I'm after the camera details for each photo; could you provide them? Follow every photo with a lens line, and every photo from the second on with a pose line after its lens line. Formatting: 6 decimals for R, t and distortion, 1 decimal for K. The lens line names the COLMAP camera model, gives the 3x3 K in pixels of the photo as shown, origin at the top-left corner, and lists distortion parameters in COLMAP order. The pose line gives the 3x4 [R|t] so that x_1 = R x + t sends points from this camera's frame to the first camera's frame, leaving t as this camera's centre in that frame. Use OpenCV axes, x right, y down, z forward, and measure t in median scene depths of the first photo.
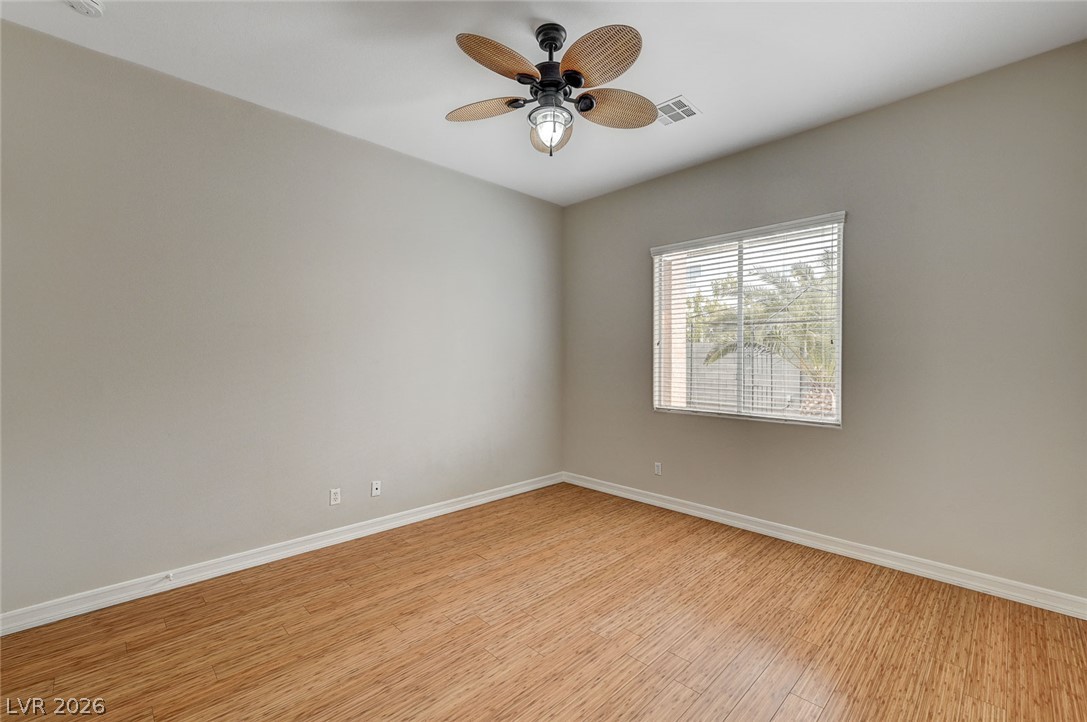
lens RADIAL K [[468.1, 0, 549.3], [0, 468.1, 355.7], [0, 0, 1]] dist [0.002086, 0.000321]
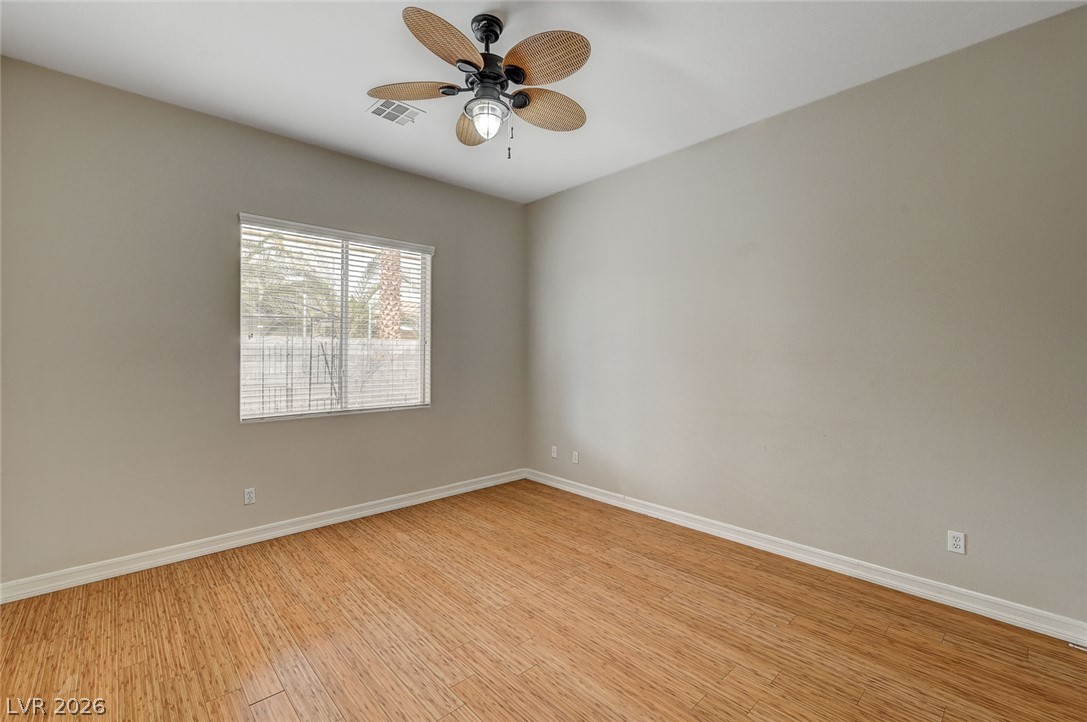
lens RADIAL K [[456.3, 0, 543.5], [0, 456.3, 361.0], [0, 0, 1]] dist [-0.001275, -0.000220]
pose [[0.029901, -0.014507, 0.999448, -0.705784], [-0.003121, 0.999888, 0.014607, -0.005869], [-0.999548, -0.003556, 0.029852, 0.635865]]
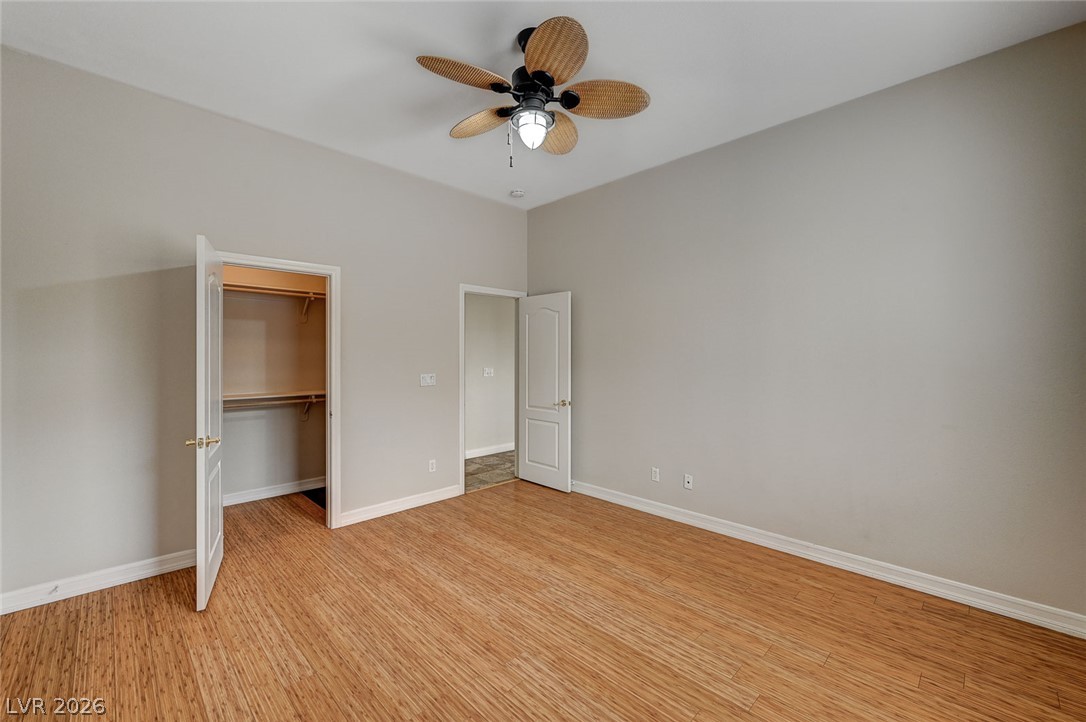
lens RADIAL K [[433.8, 0, 546.4], [0, 433.8, 356.0], [0, 0, 1]] dist [0.000472, -0.000045]
pose [[0.009013, 0.000093, -0.999959, 0.704089], [0.002867, 0.999996, 0.000119, -0.007381], [0.999955, -0.002868, 0.009012, 0.762249]]
